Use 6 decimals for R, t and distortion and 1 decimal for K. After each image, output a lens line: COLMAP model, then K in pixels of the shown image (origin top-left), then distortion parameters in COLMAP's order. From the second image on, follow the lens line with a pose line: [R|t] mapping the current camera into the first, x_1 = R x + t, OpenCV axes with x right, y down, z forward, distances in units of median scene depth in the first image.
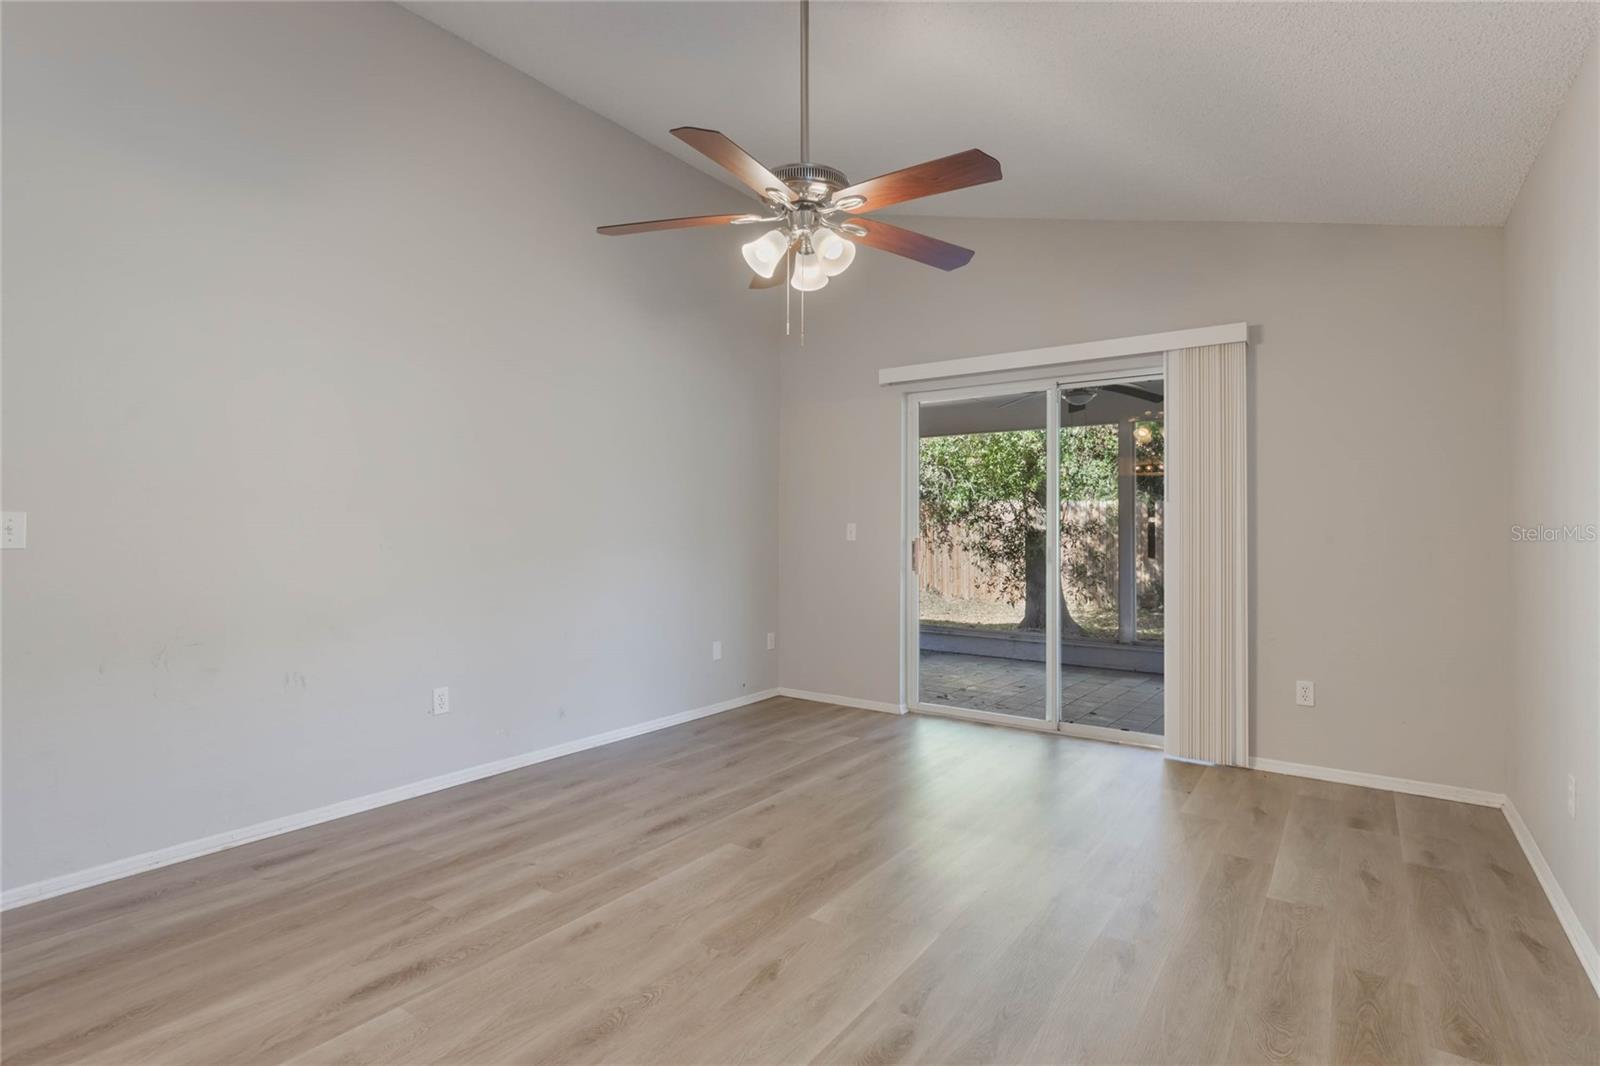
lens RADIAL K [[765.2, 0, 810.1], [0, 765.2, 532.6], [0, 0, 1]] dist [0.005999, 0.001498]
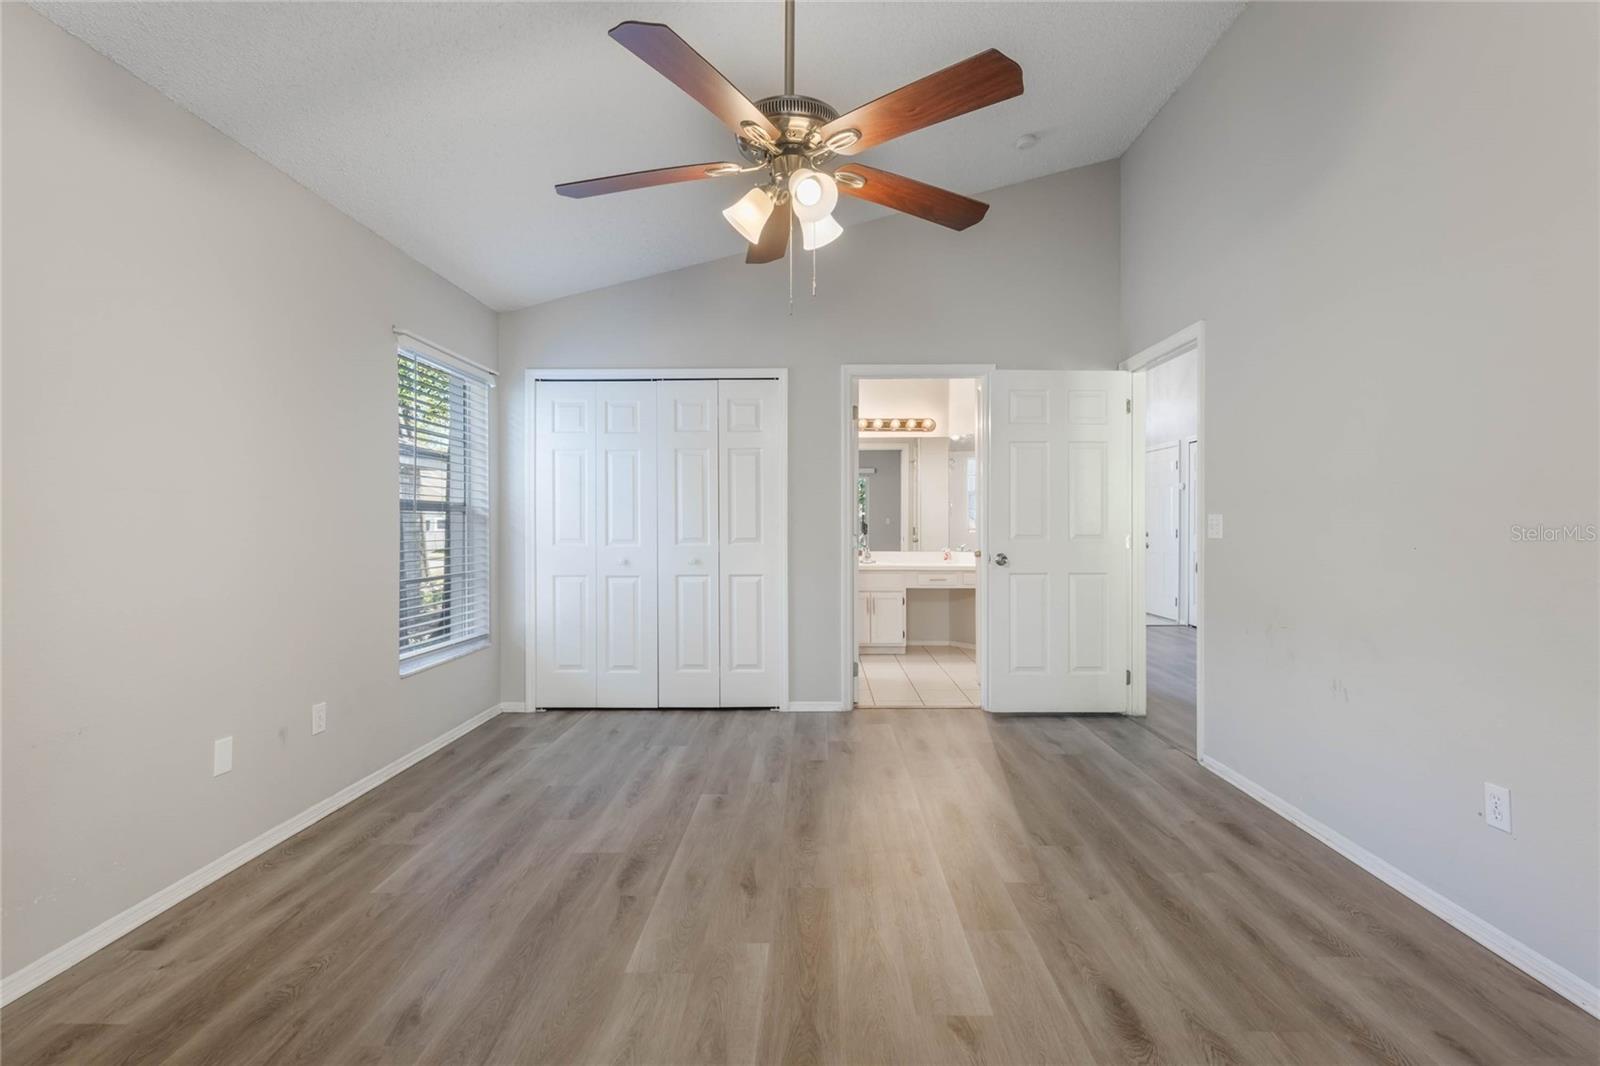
lens RADIAL K [[727.6, 0, 813.5], [0, 727.6, 525.5], [0, 0, 1]] dist [0.011557, -0.001676]
pose [[-0.828162, -0.004312, -0.560472, 0.405148], [-0.004274, 0.999990, -0.001378, -0.003879], [0.560472, 0.001255, -0.828172, 1.579119]]
